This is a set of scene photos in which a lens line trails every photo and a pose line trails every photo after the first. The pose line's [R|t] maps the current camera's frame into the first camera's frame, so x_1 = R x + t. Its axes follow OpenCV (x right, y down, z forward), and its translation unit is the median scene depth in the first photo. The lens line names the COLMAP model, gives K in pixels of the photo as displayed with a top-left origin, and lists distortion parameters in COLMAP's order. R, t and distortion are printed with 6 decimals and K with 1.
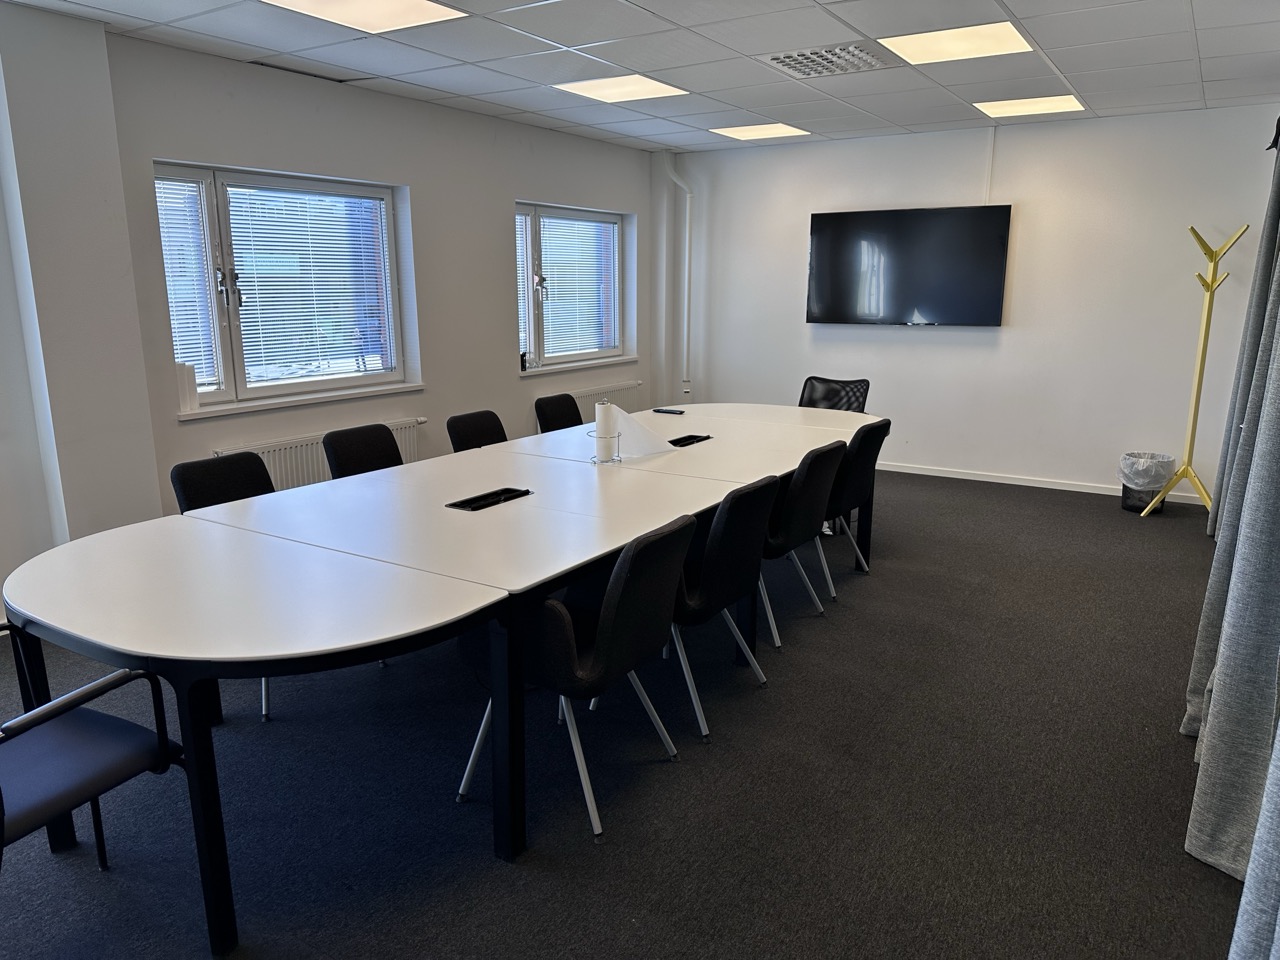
lens RADIAL K [[895.6, 0, 640.0], [0, 895.6, 480.0], [0, 0, 1]] dist [-0.003829, -0.001124]
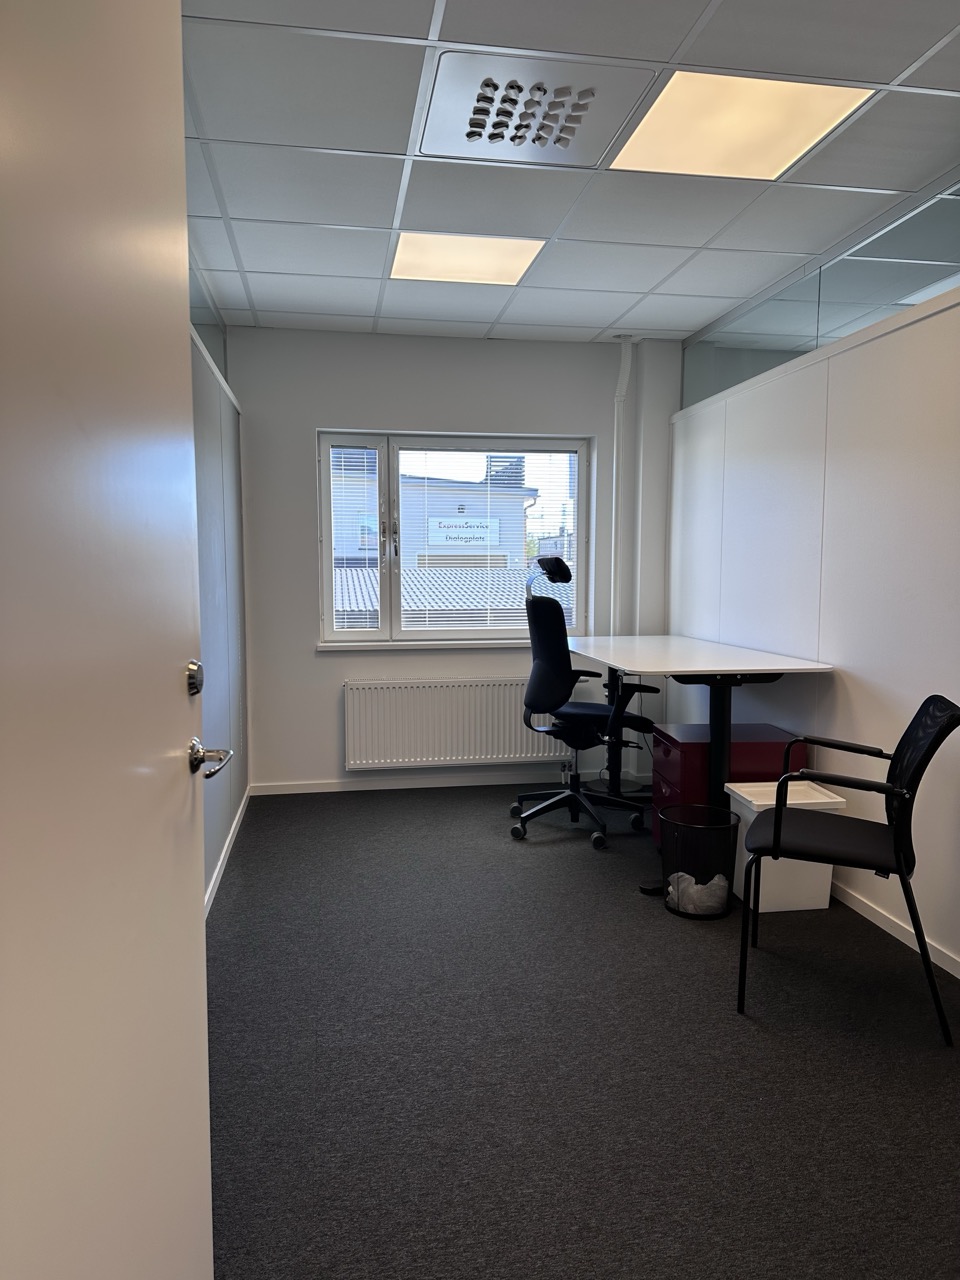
lens RADIAL K [[895.6, 0, 480.0], [0, 895.6, 640.0], [0, 0, 1]] dist [-0.003829, -0.001124]
pose [[0.666098, 0.075612, -0.742022, 0.456125], [-0.167322, 0.984640, -0.049866, -0.056665], [0.726854, 0.157372, 0.668519, 0.370889]]
